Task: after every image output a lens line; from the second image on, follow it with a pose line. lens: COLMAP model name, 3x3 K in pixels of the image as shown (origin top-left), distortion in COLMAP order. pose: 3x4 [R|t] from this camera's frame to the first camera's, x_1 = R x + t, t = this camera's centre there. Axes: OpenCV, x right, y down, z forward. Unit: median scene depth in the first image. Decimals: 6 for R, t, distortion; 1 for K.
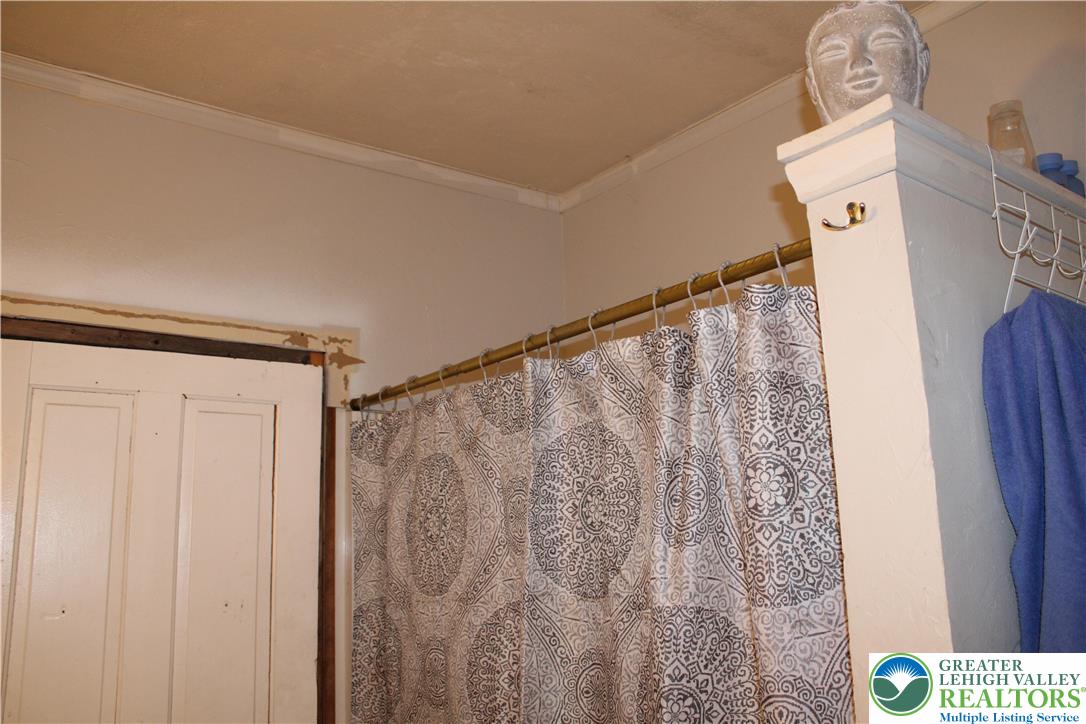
lens RADIAL K [[902.2, 0, 546.1], [0, 902.2, 361.9], [0, 0, 1]] dist [-0.159572, 0.130954]
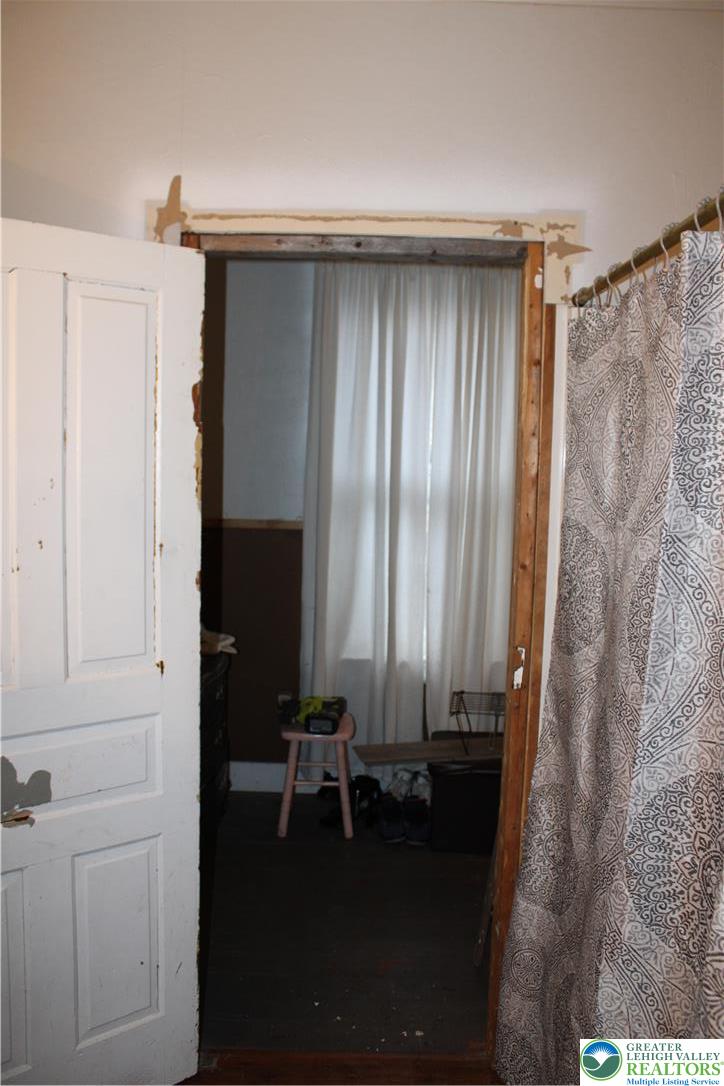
lens RADIAL K [[902.2, 0, 360.3], [0, 902.2, 536.9], [0, 0, 1]] dist [-0.159572, 0.130954]
pose [[0.809759, 0.104174, -0.577441, 0.167017], [0.077233, 0.956628, 0.280887, 0.011234], [0.581657, -0.272048, 0.766593, 0.167653]]
